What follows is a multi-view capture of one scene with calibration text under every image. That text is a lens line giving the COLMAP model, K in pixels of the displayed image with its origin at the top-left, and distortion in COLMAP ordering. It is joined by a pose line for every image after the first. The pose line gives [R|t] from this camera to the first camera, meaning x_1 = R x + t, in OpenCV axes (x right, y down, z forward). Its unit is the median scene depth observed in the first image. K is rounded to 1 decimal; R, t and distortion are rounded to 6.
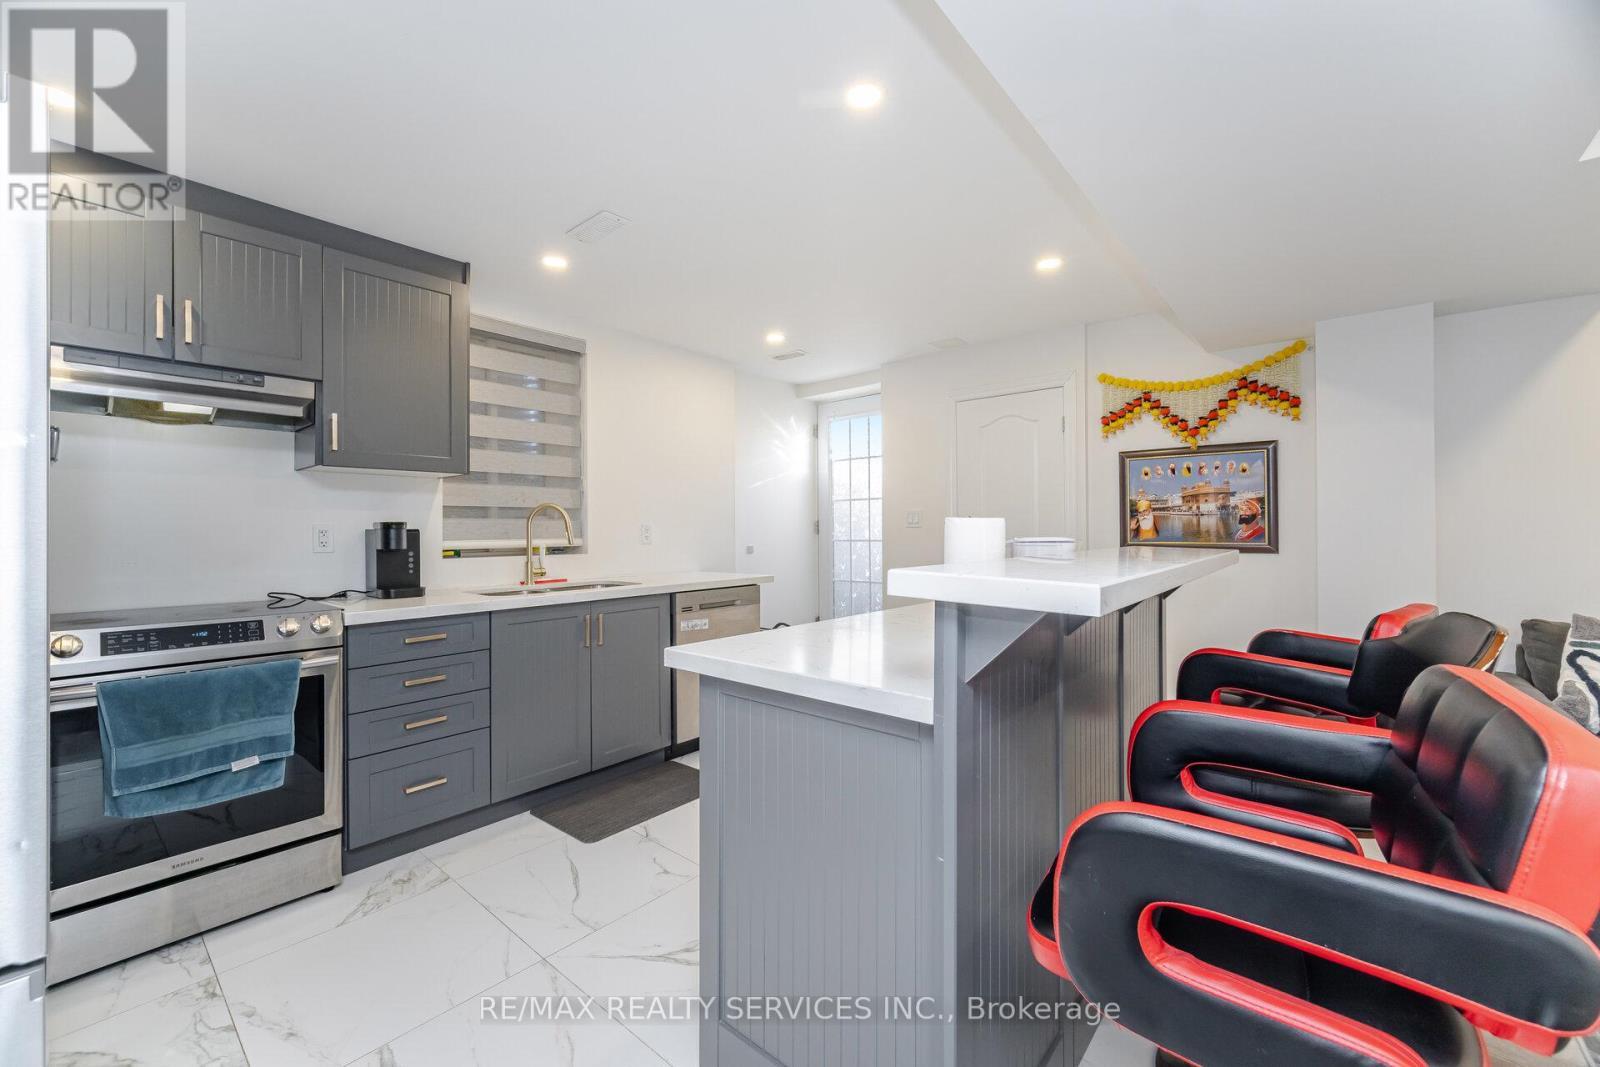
lens RADIAL K [[661.3, 0, 795.3], [0, 661.3, 526.9], [0, 0, 1]] dist [-0.001189, -0.000186]
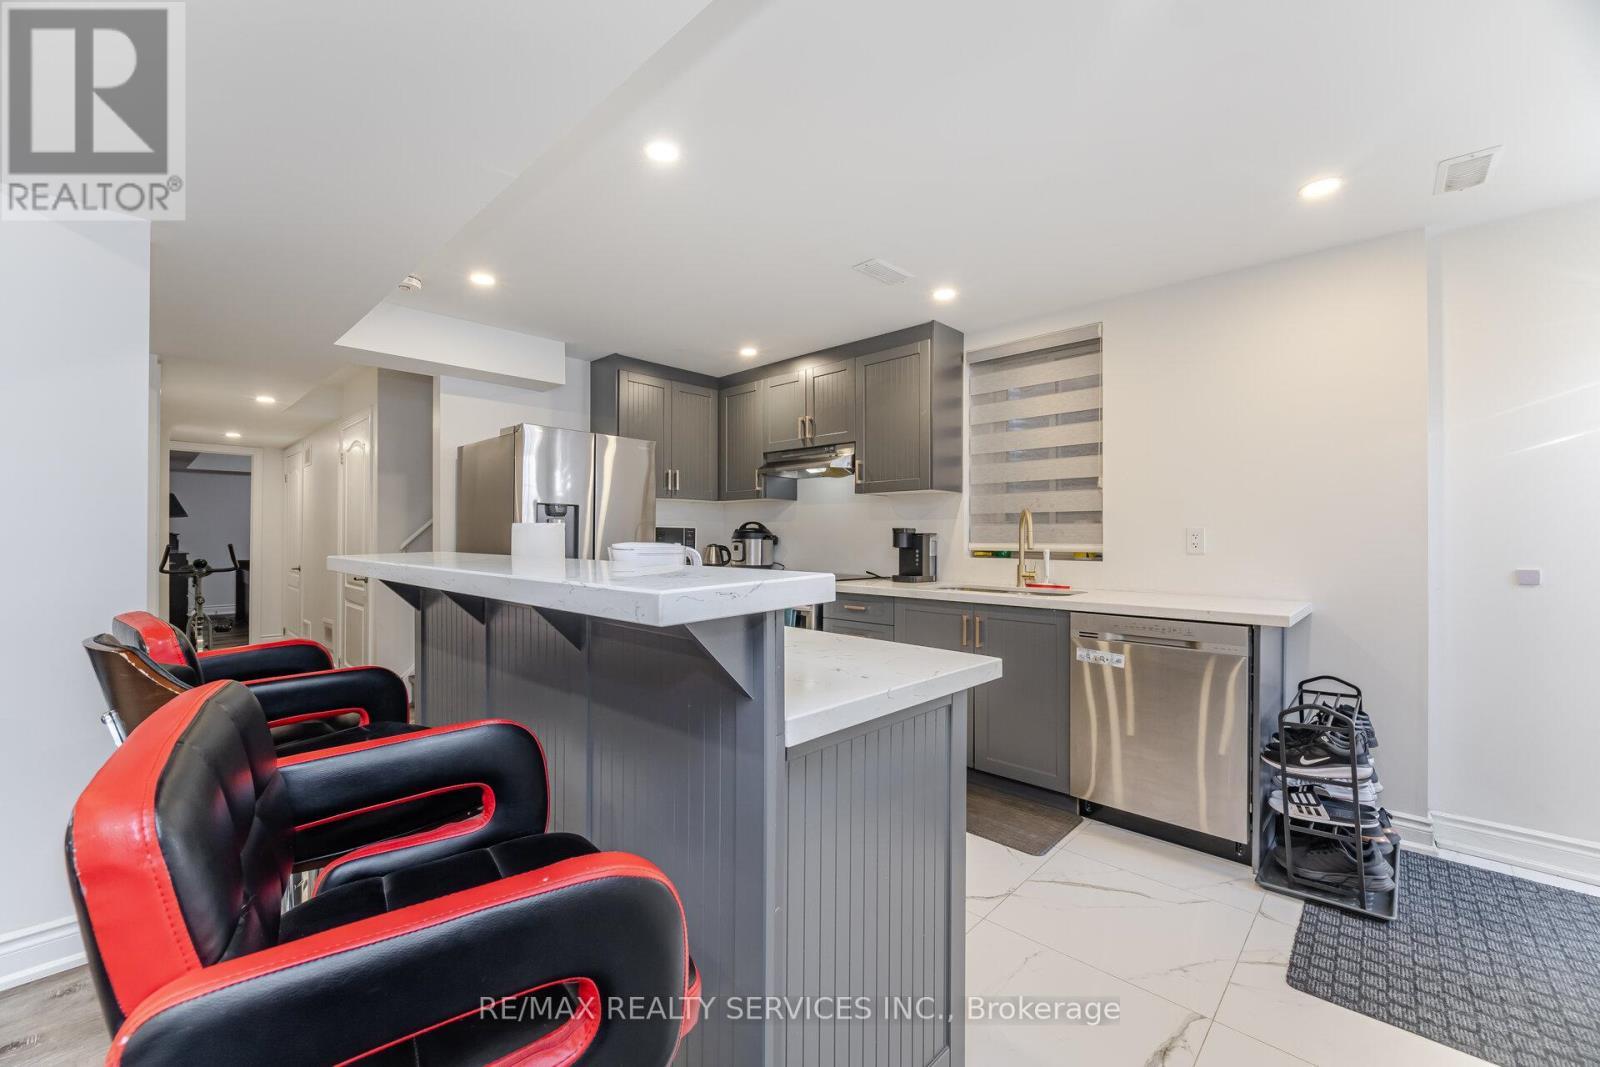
lens RADIAL K [[637.2, 0, 800.0], [0, 637.2, 533.5], [0, 0, 1]] dist [-0.002802, -0.000078]
pose [[-0.068787, -0.000868, -0.997631, 0.638880], [-0.001626, 0.999998, -0.000758, 0.004473], [0.997630, 0.001570, -0.068788, 0.729814]]
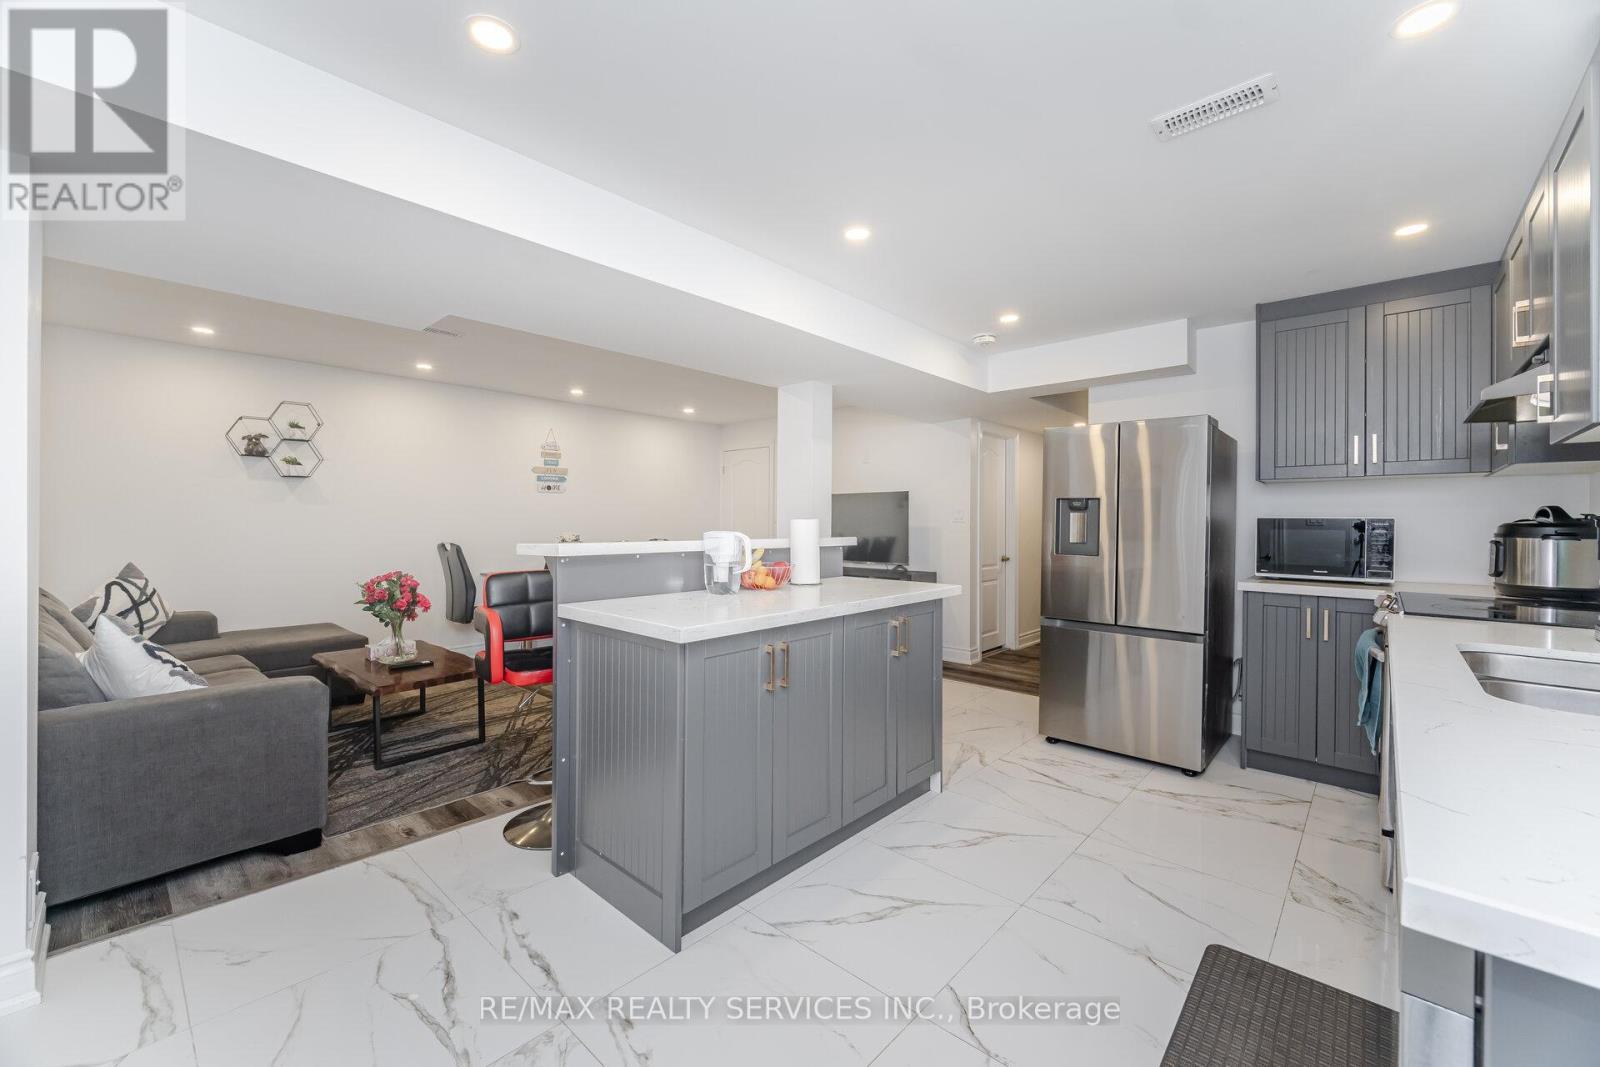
lens RADIAL K [[646.2, 0, 798.7], [0, 646.2, 524.1], [0, 0, 1]] dist [-0.001996, -0.000472]
pose [[-0.999168, -0.001777, 0.040748, 0.097479], [-0.001771, 0.999998, 0.000162, 0.000920], [-0.040749, 0.000090, -0.999169, 1.346691]]
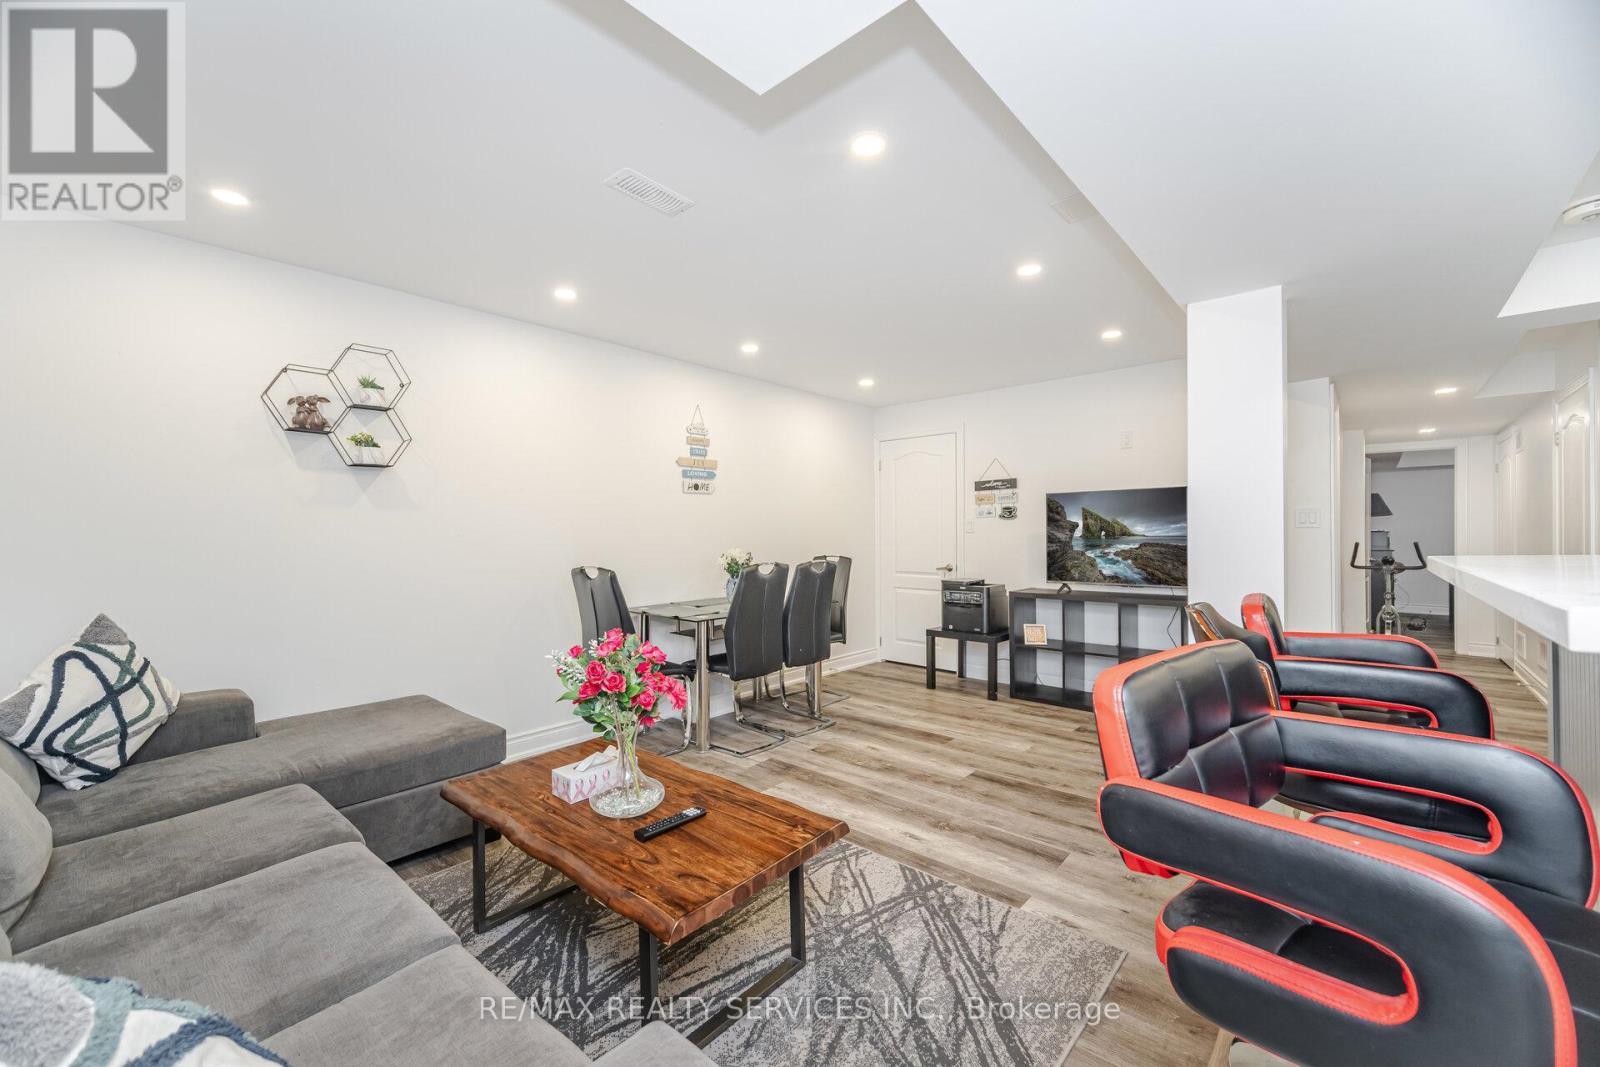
lens RADIAL K [[647.9, 0, 800.0], [0, 647.9, 533.5], [0, 0, 1]] dist [-0.006206, -0.000010]
pose [[-0.999487, 0.009700, 0.030528, 0.636134], [0.009585, 0.999946, -0.003909, 0.001463], [-0.030564, -0.003615, -0.999526, 0.852043]]
